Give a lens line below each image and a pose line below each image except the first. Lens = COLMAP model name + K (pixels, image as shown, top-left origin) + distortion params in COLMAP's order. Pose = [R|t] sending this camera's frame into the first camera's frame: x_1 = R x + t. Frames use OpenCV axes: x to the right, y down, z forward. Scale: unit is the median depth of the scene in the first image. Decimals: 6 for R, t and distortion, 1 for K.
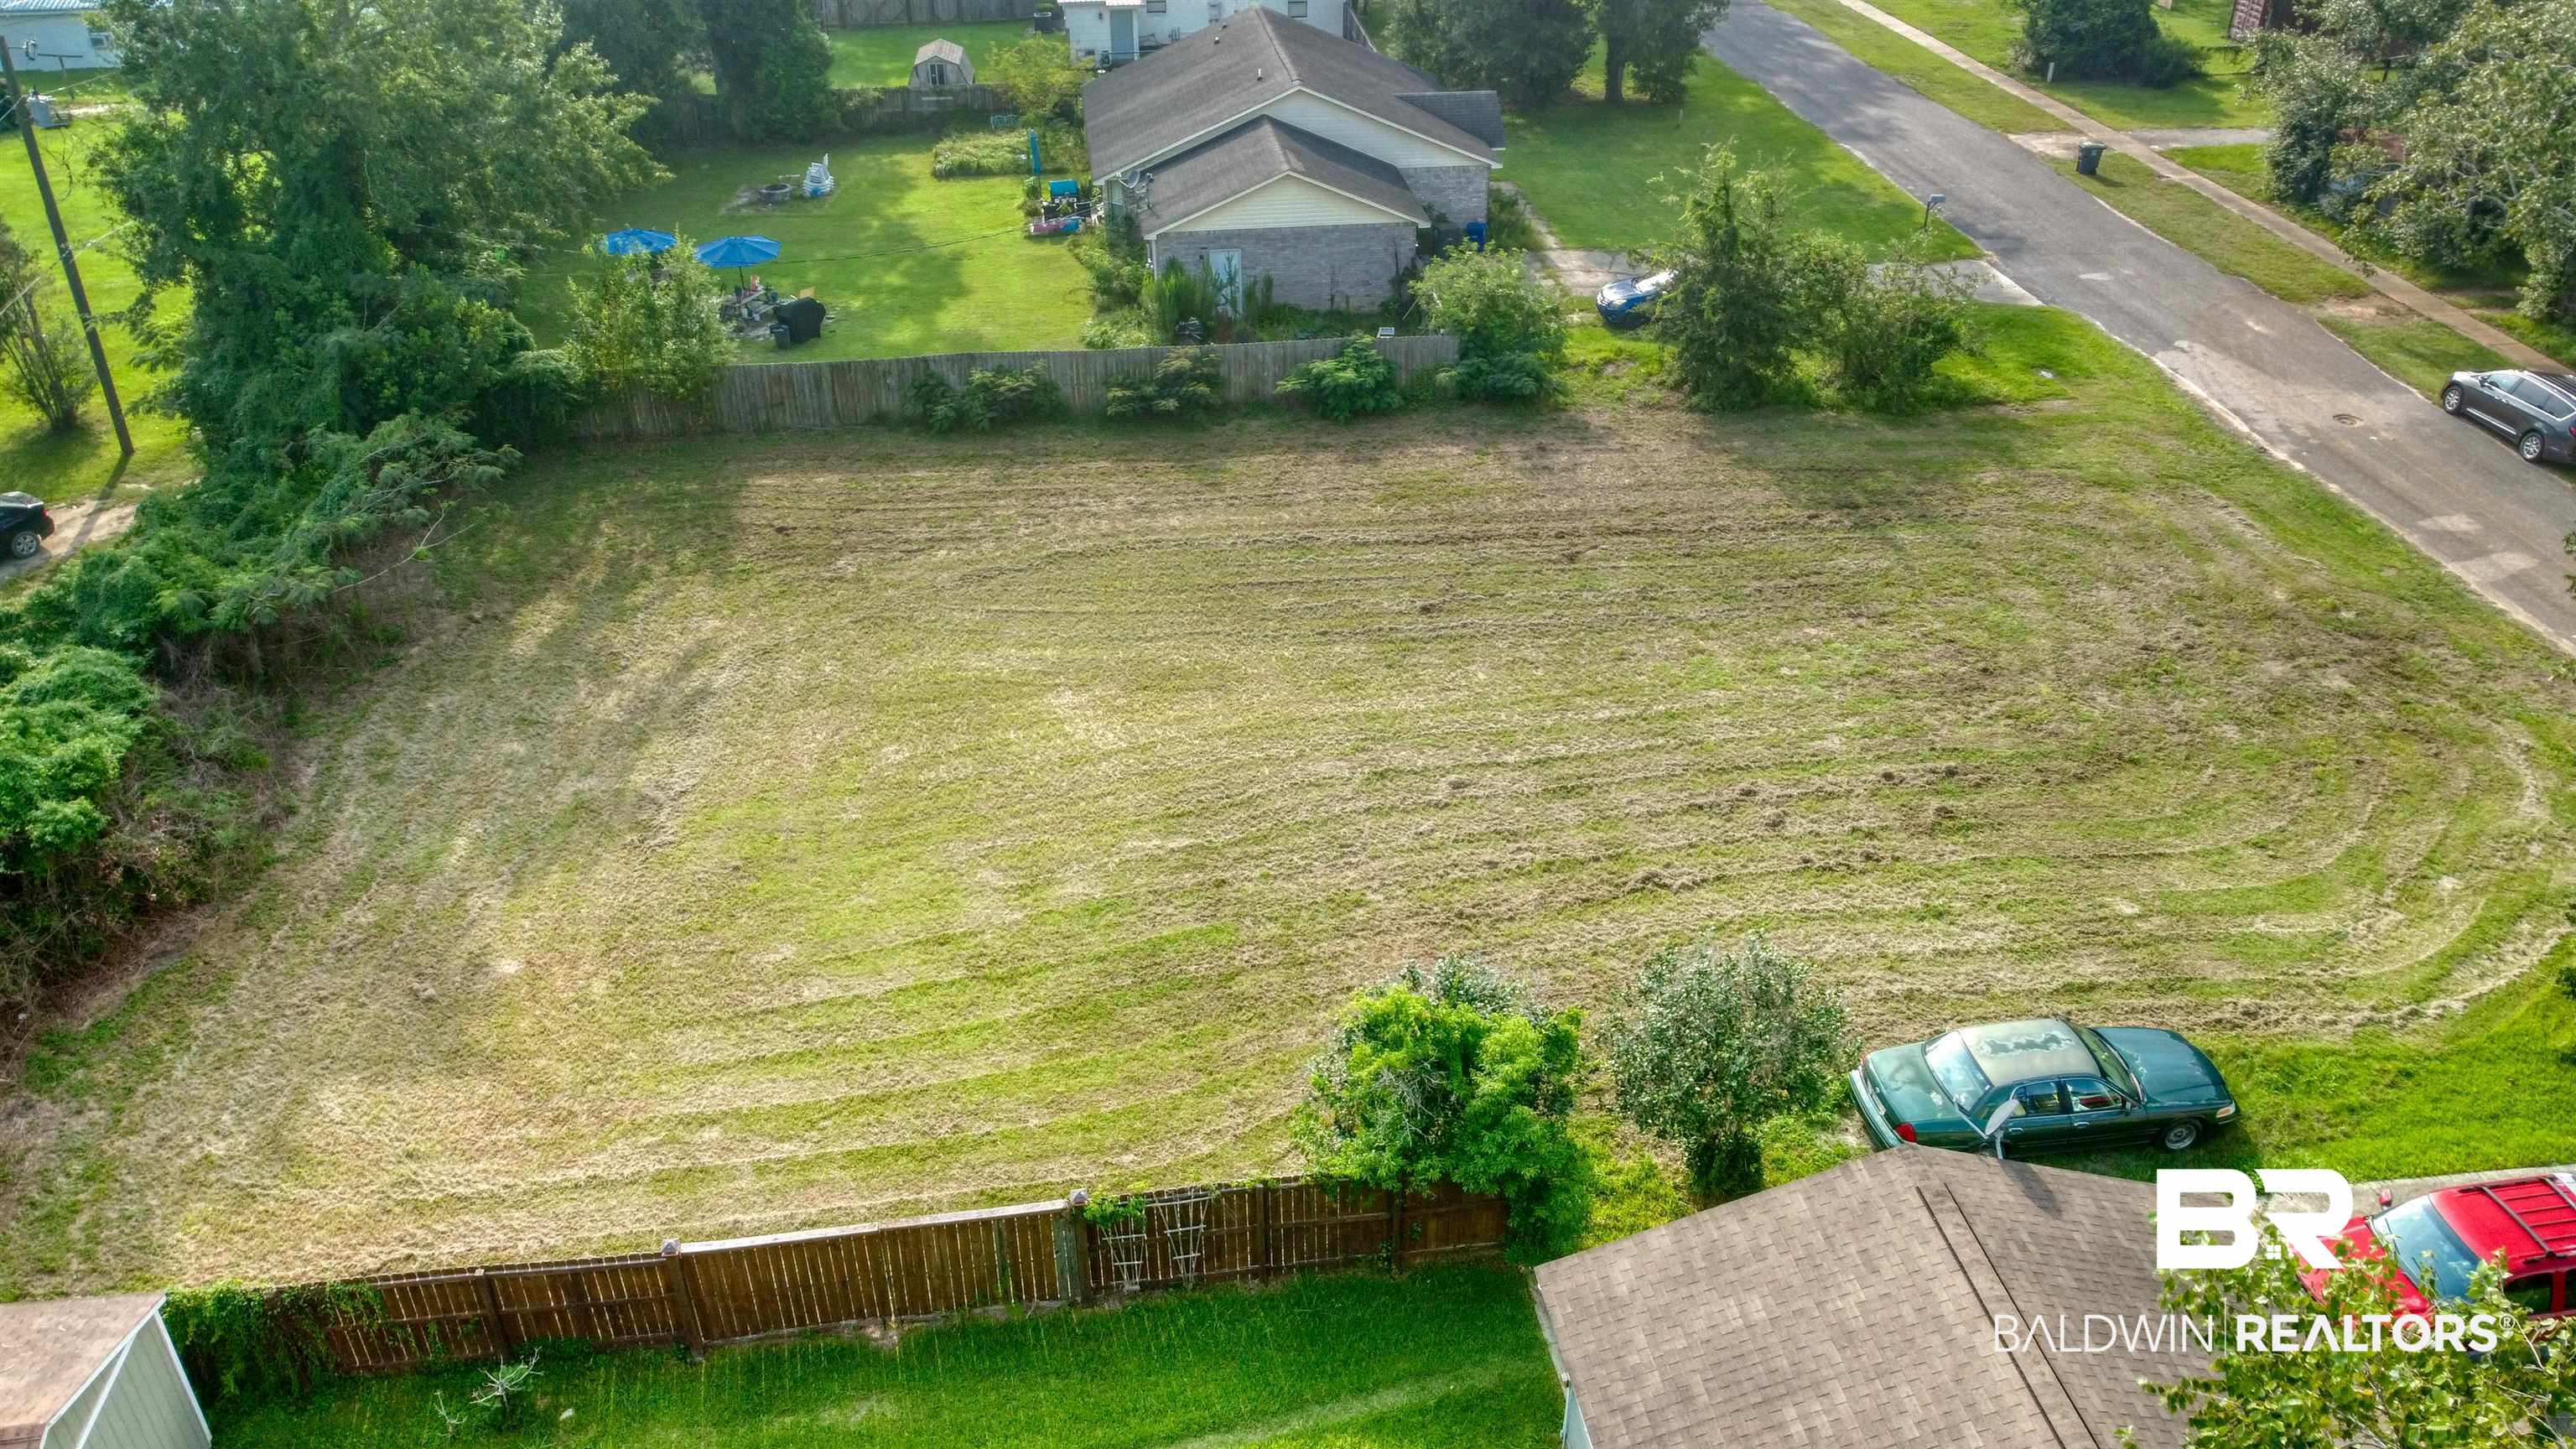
lens RADIAL K [[1918.7, 0, 1251.5], [0, 1918.7, 732.2], [0, 0, 1]] dist [-0.001790, -0.013253]
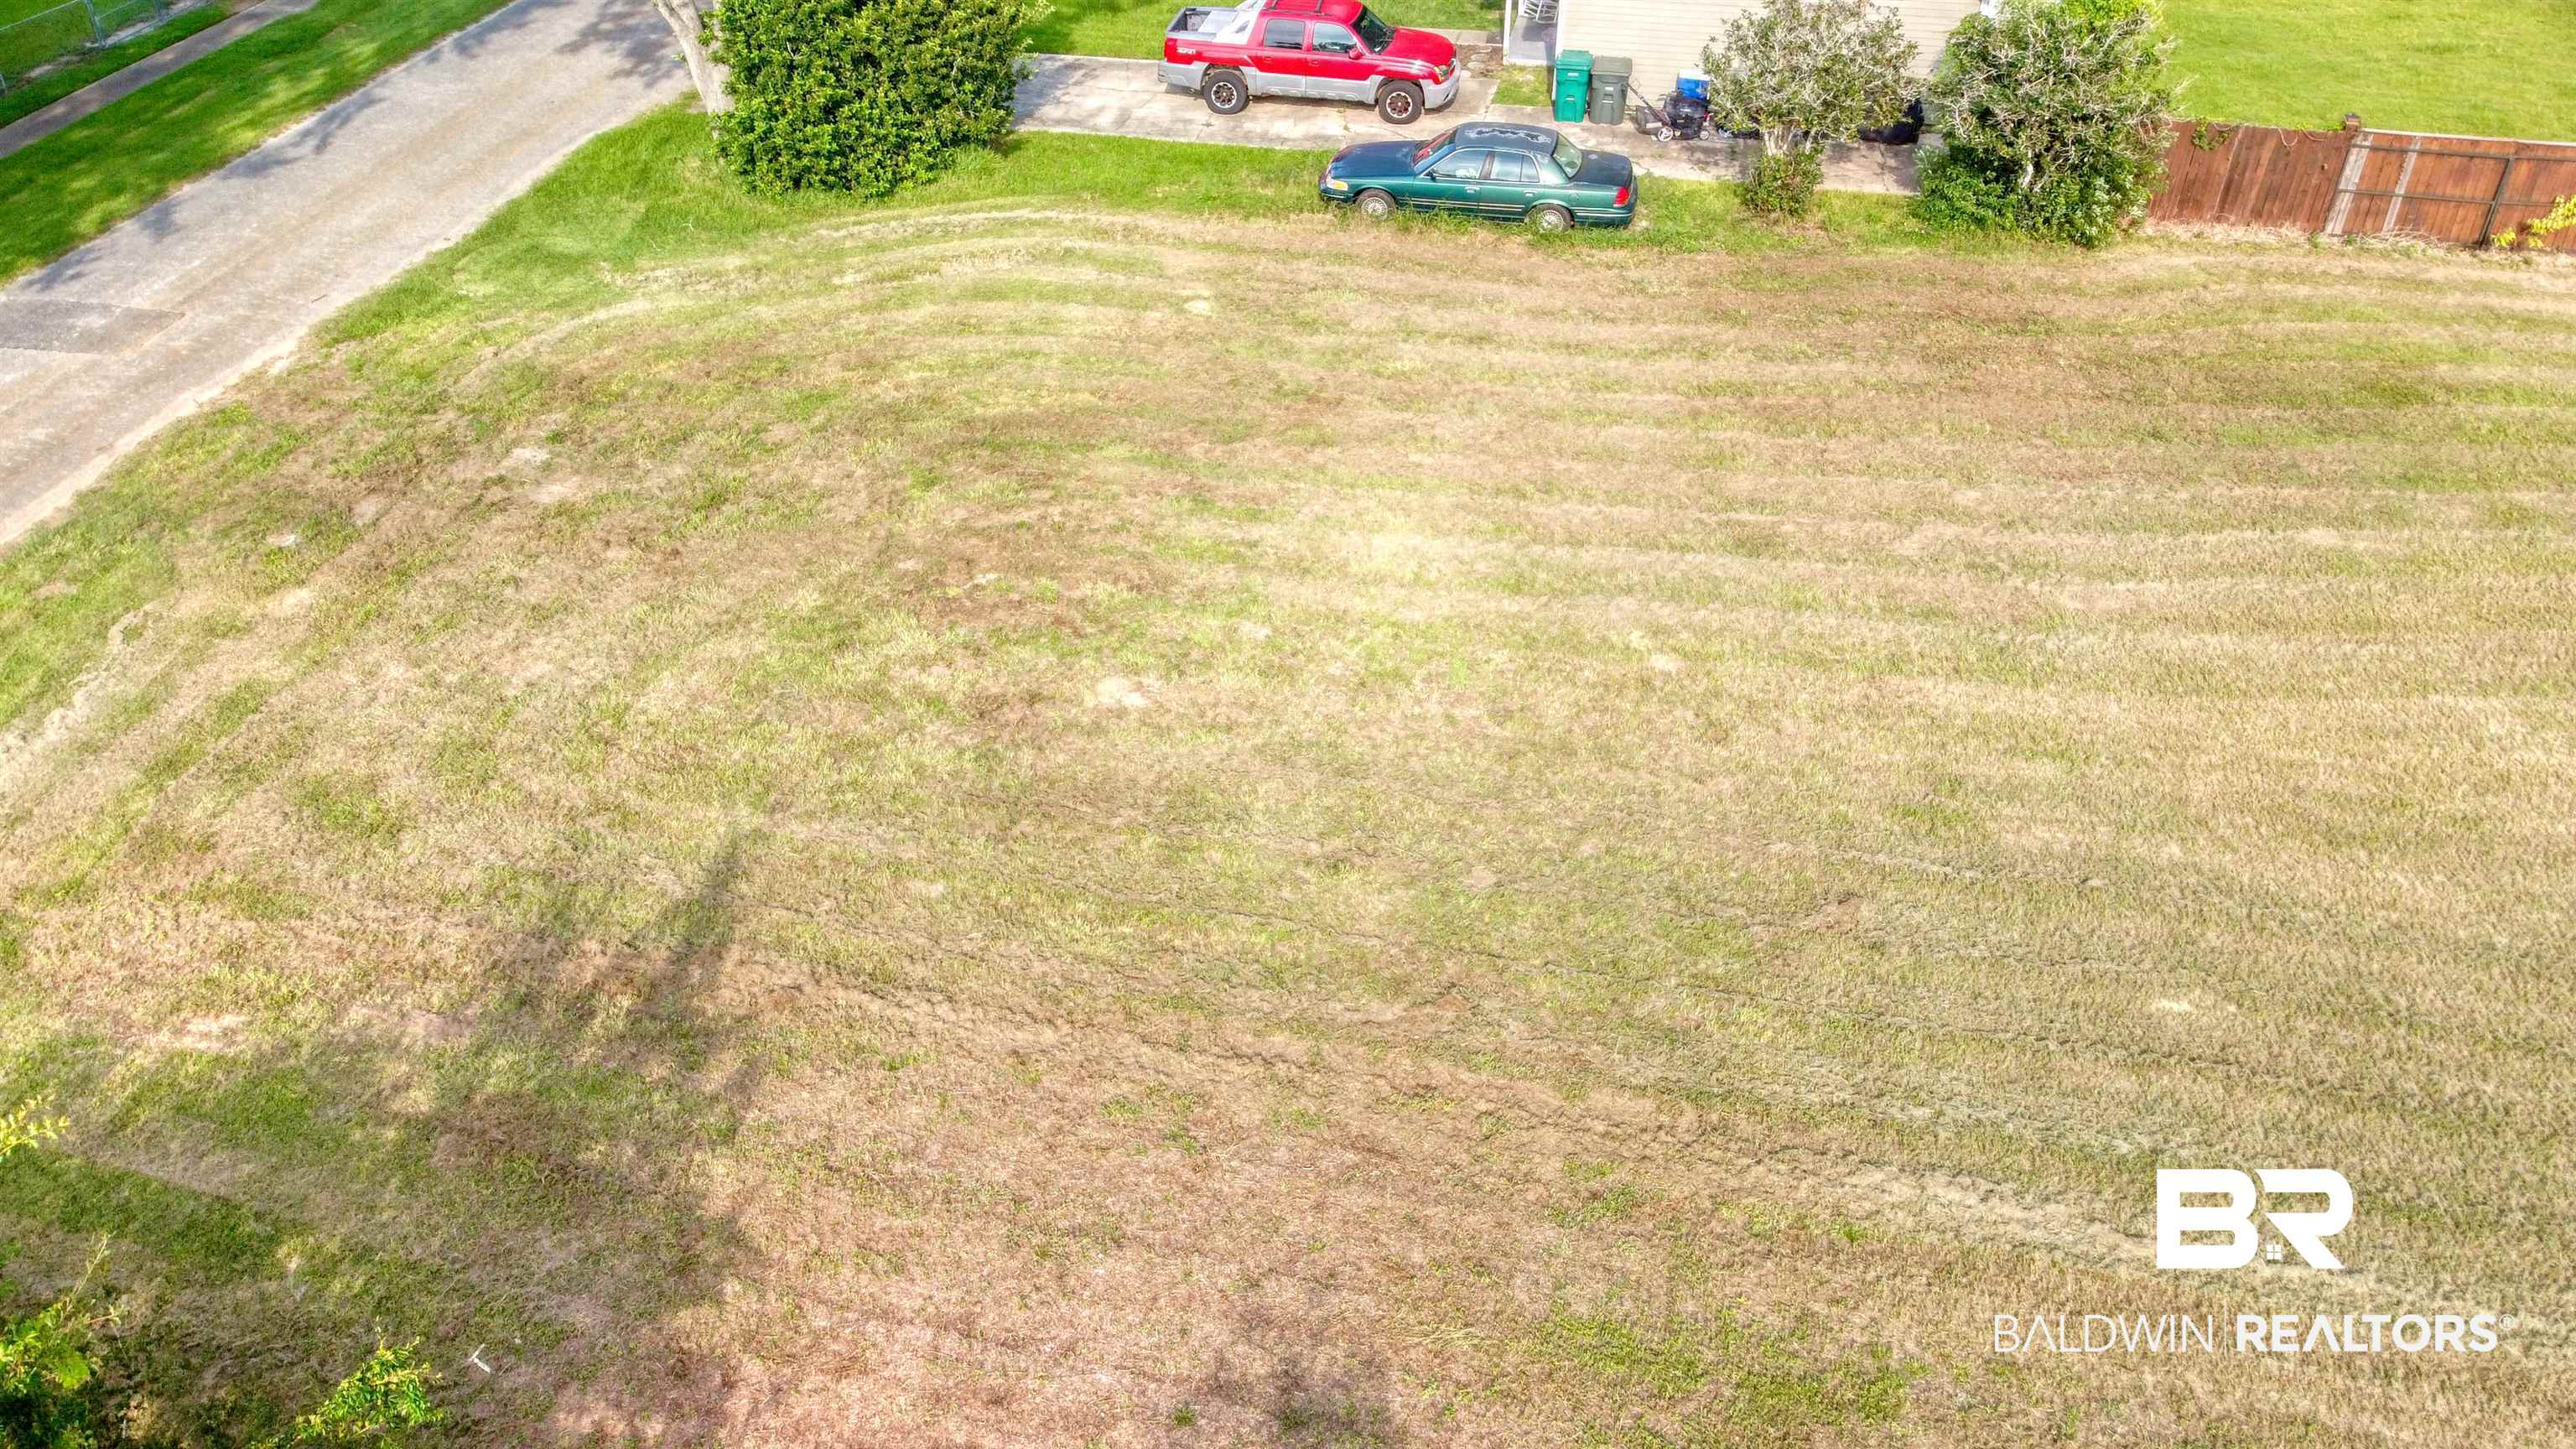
lens RADIAL K [[1918.7, 0, 1251.5], [0, 1918.7, 732.2], [0, 0, 1]] dist [-0.001790, -0.013253]
pose [[-0.946889, -0.190386, 0.259142, 0.114594], [0.171363, 0.383160, 0.907647, -0.512520], [-0.272097, 0.903848, -0.330184, 1.130306]]
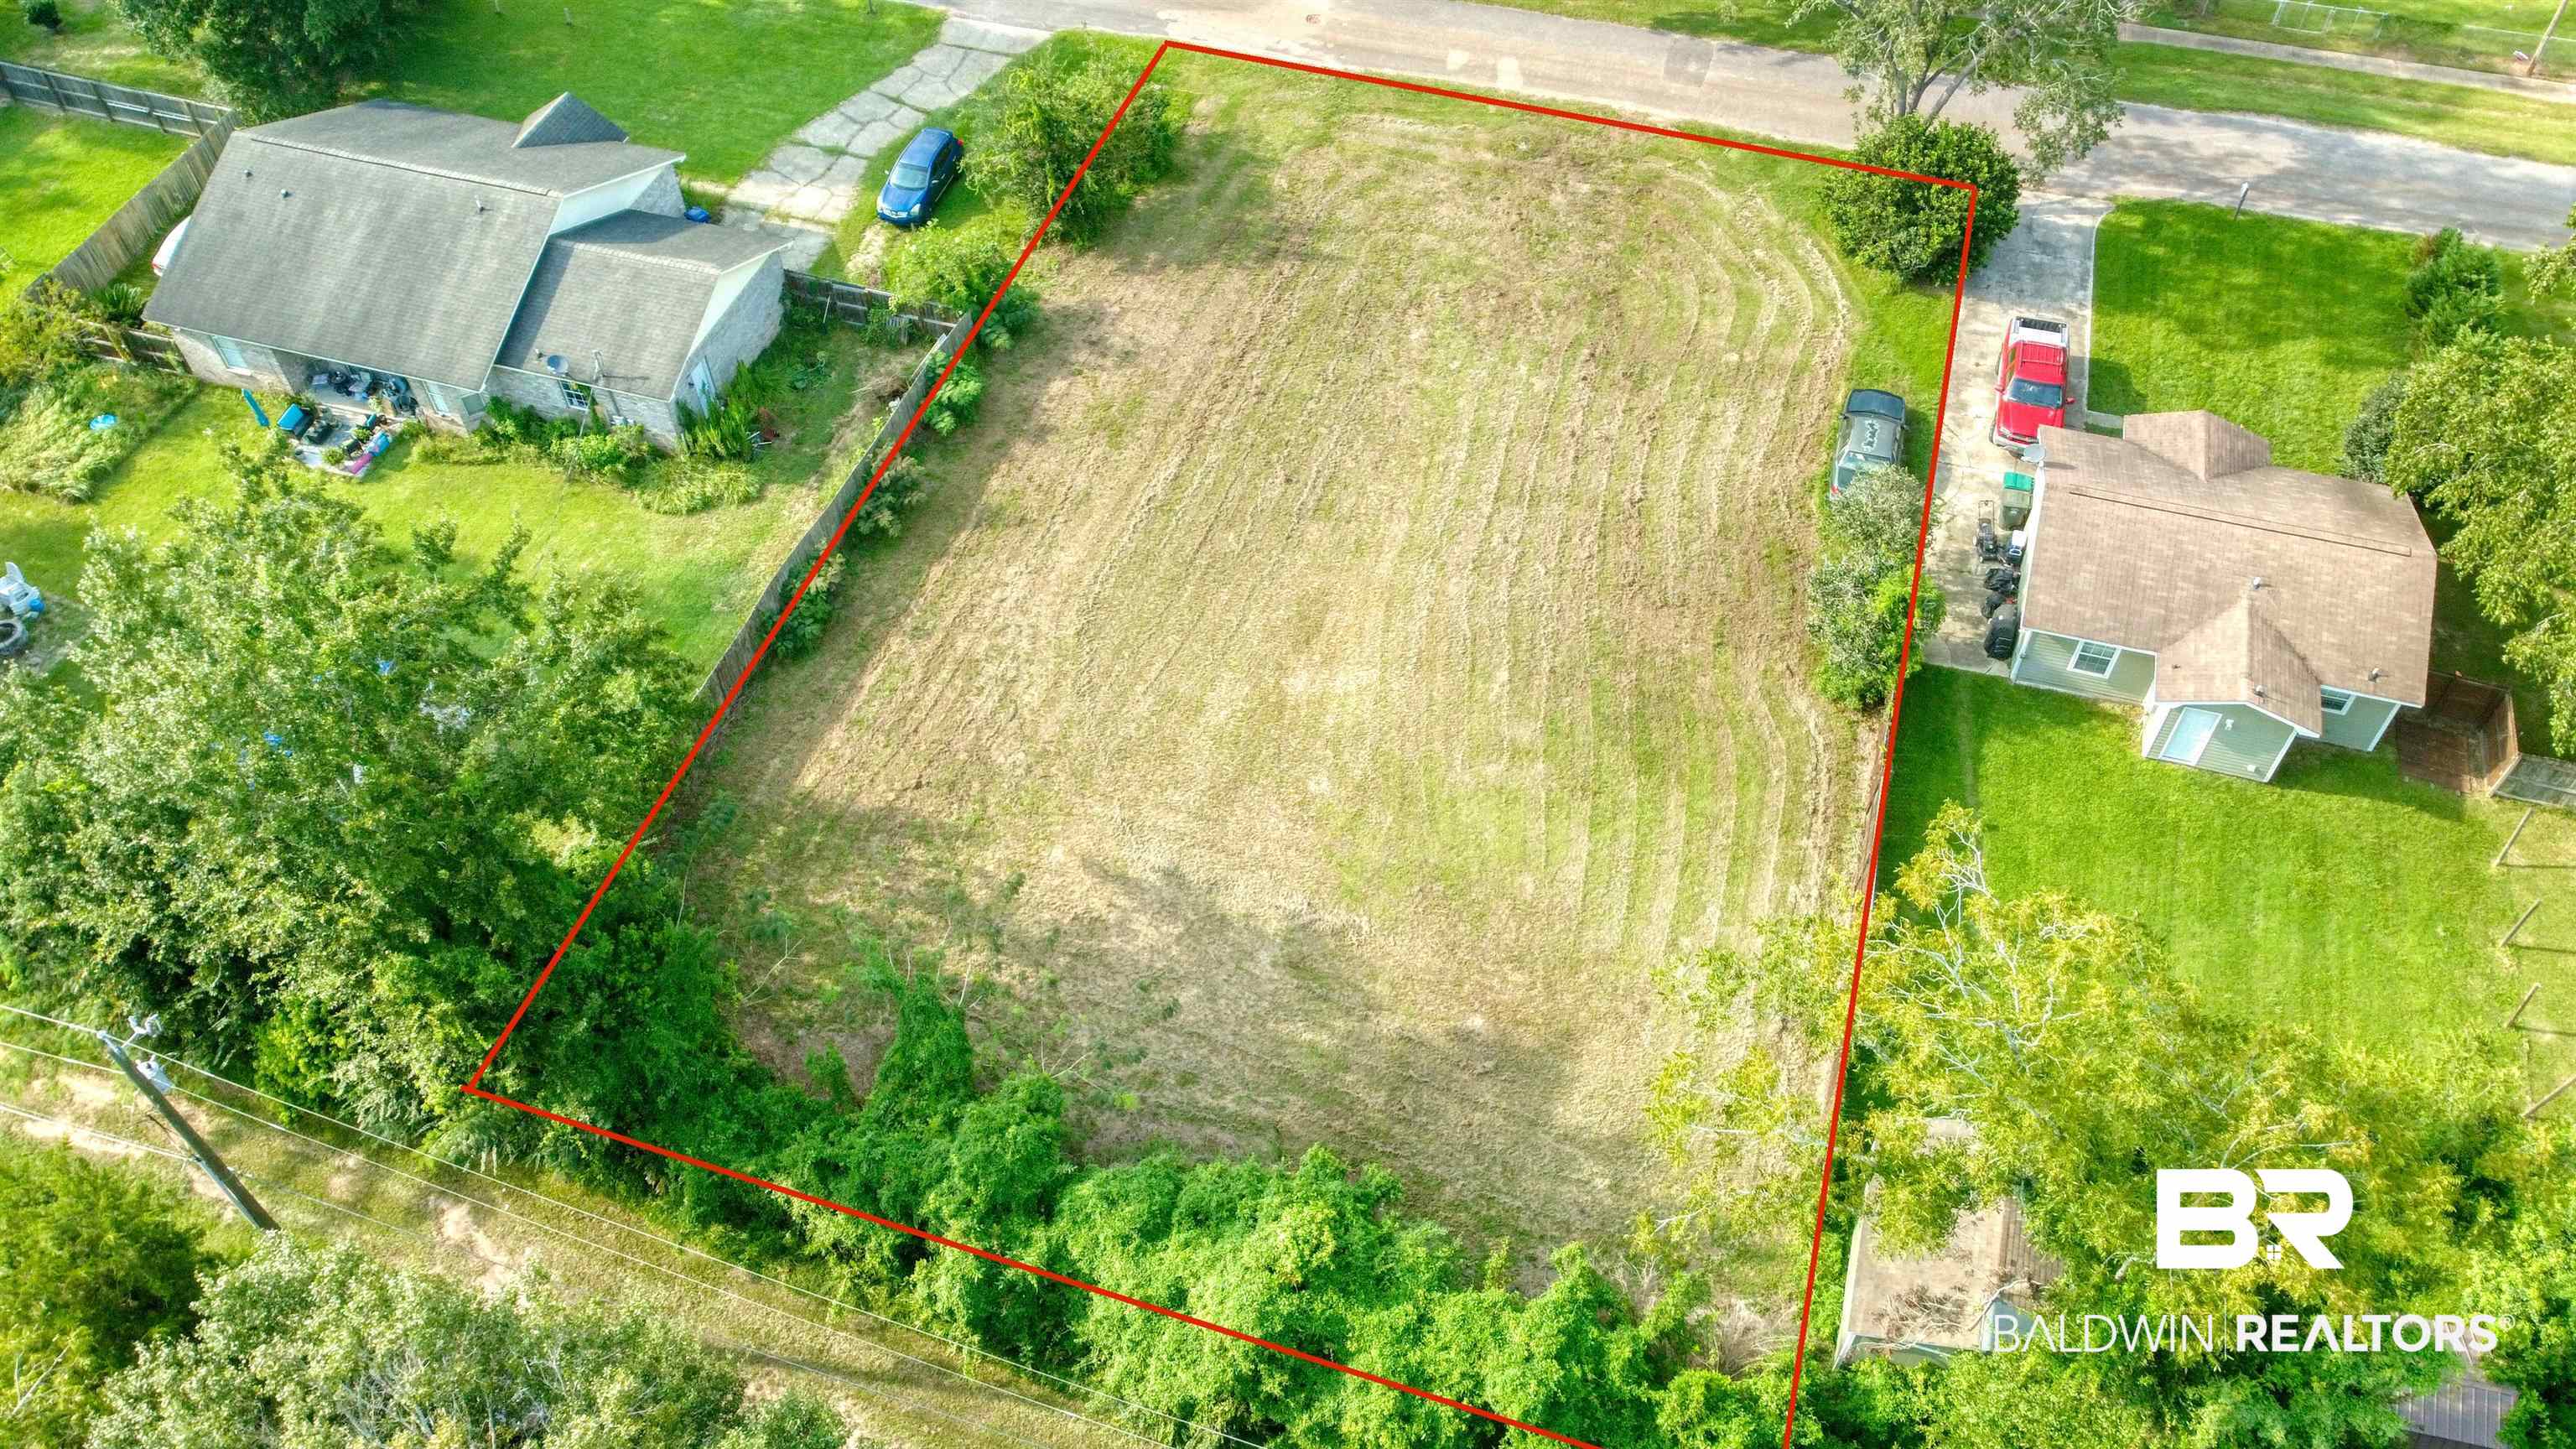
lens RADIAL K [[1918.7, 0, 1251.5], [0, 1918.7, 732.2], [0, 0, 1]] dist [-0.001790, -0.013253]
pose [[0.425912, -0.698304, 0.575300, -0.853922], [0.502856, 0.711302, 0.491105, -0.631258], [-0.752153, 0.080126, 0.654099, 0.098740]]
